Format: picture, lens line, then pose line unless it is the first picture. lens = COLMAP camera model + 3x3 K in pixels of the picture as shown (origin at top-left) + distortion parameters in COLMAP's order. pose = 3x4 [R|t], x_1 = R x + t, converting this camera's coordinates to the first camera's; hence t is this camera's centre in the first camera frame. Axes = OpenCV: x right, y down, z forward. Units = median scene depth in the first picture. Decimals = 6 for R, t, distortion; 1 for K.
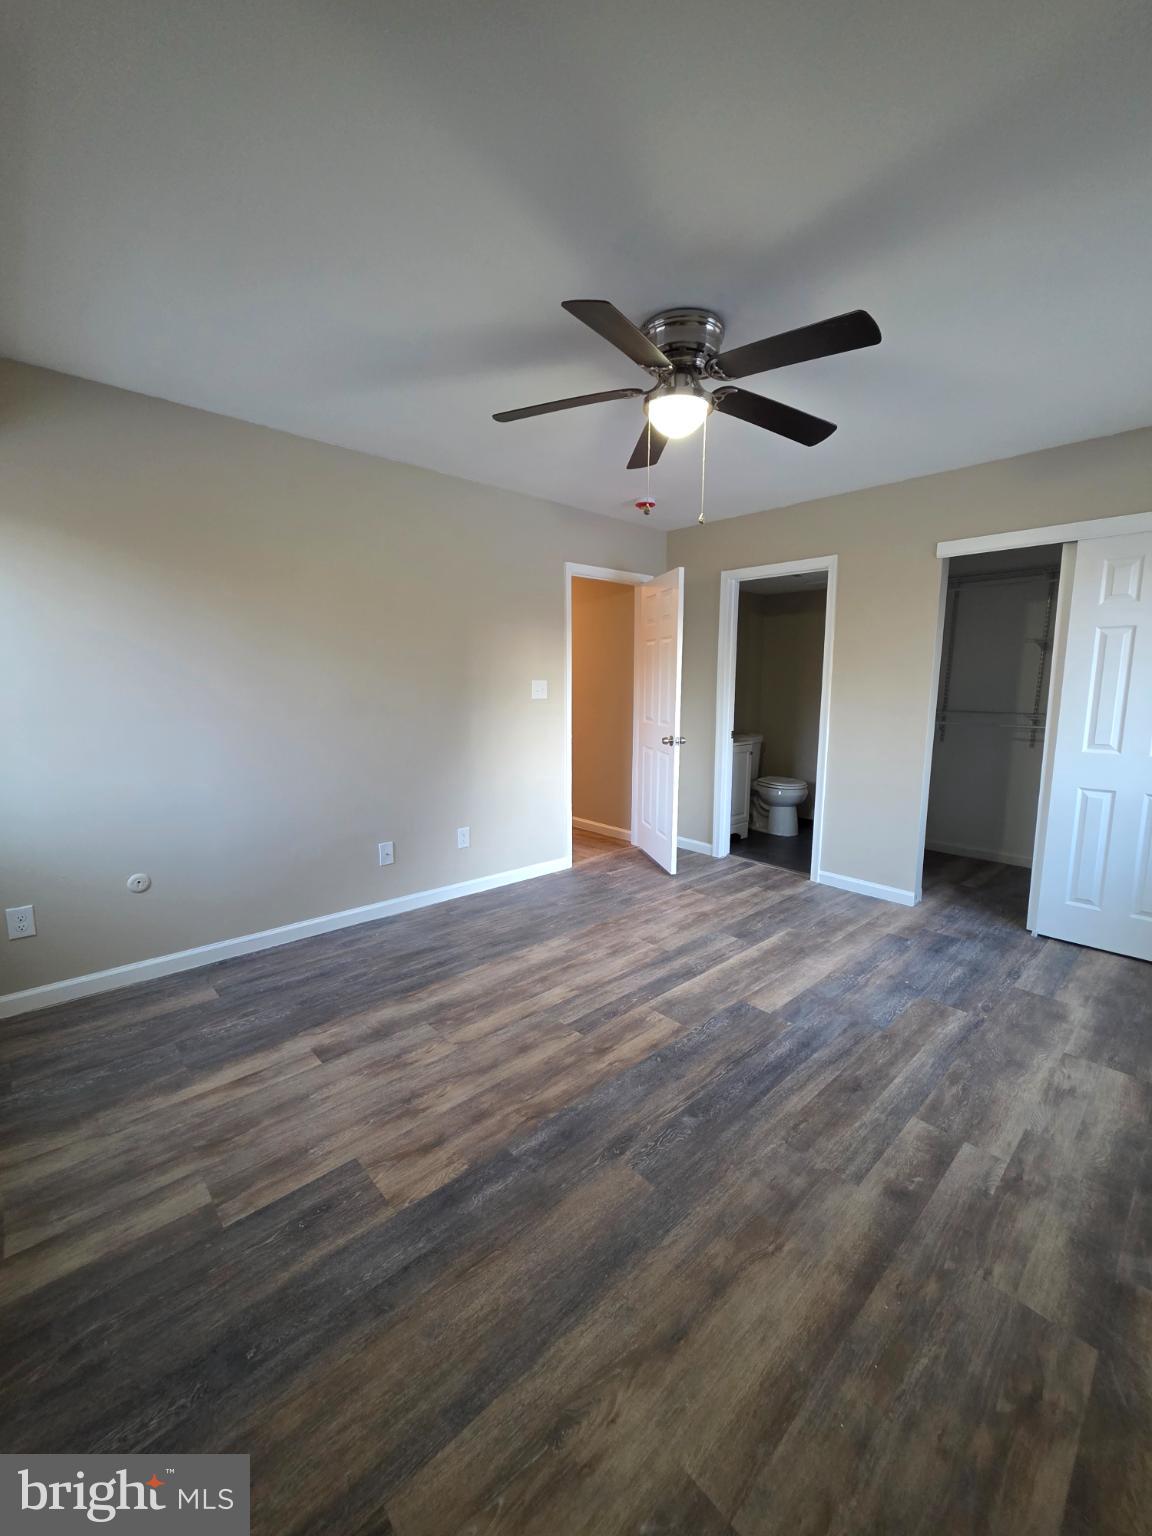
lens RADIAL K [[611.2, 0, 576.0], [0, 611.2, 768.0], [0, 0, 1]] dist [0.000634, -0.000407]
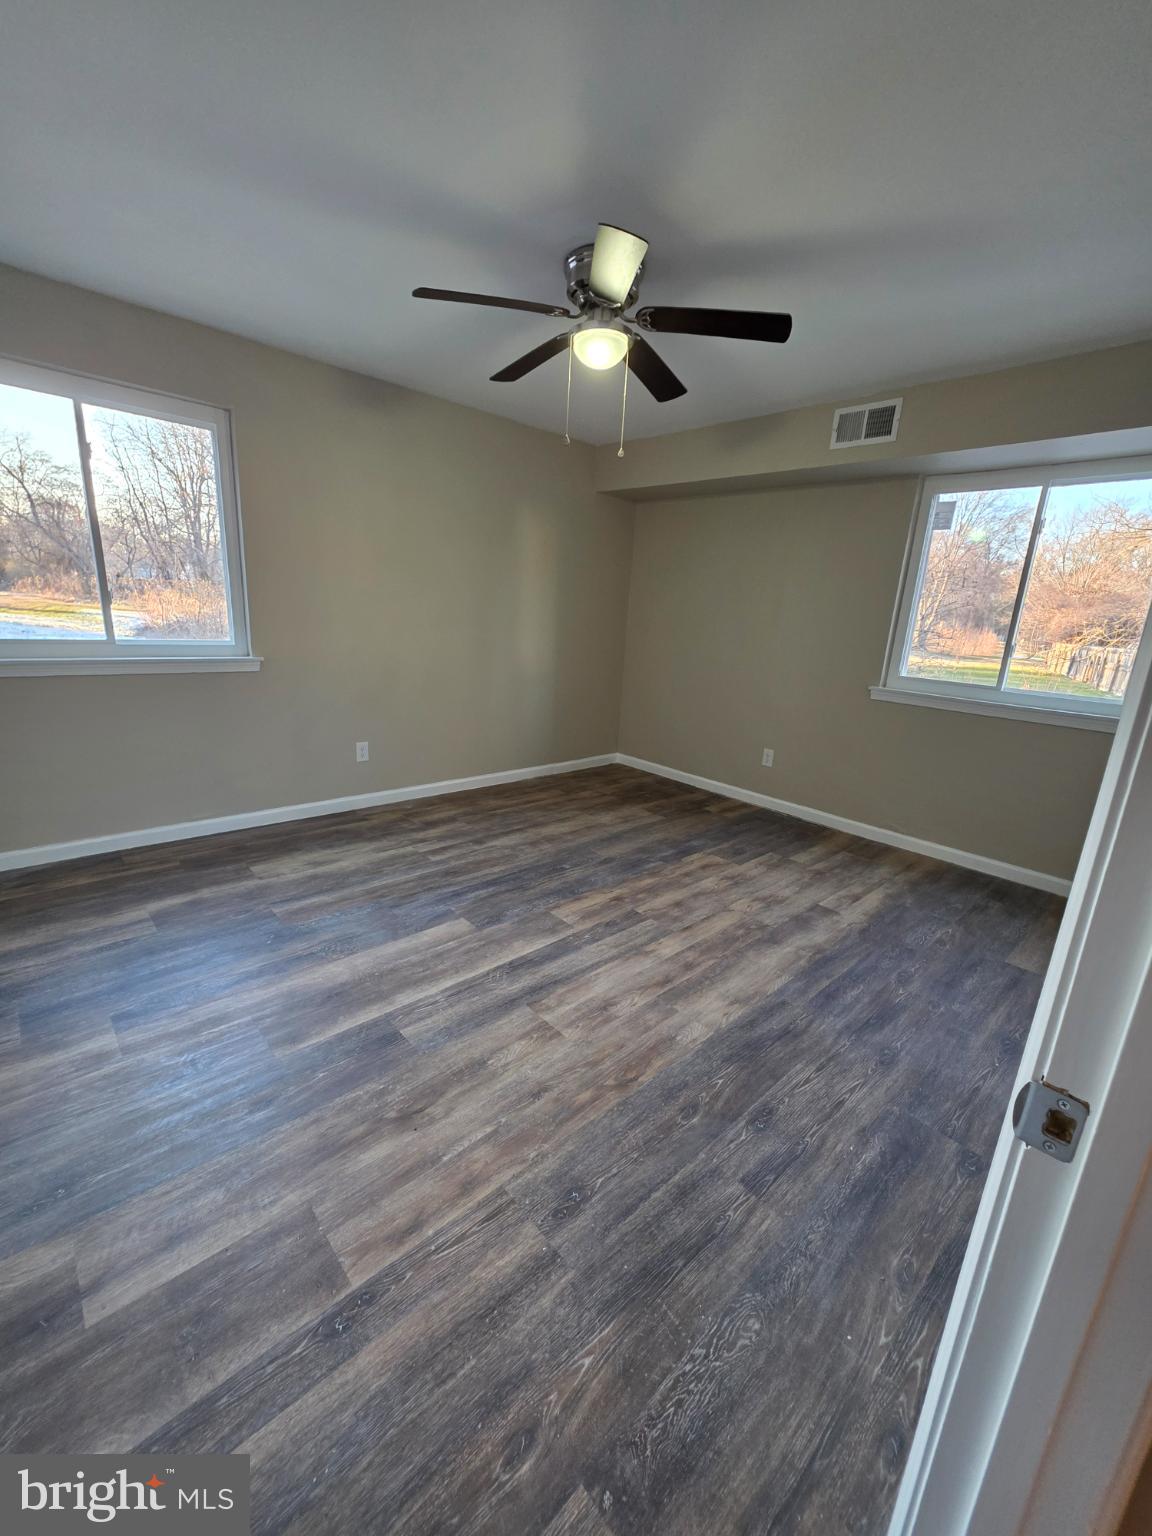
lens RADIAL K [[611.2, 0, 576.0], [0, 611.2, 768.0], [0, 0, 1]] dist [0.000634, -0.000407]
pose [[-0.997838, -0.064044, -0.014733, 0.155188], [-0.064780, 0.920861, 0.384472, -0.267939], [-0.011056, 0.384595, -0.923019, 1.925553]]
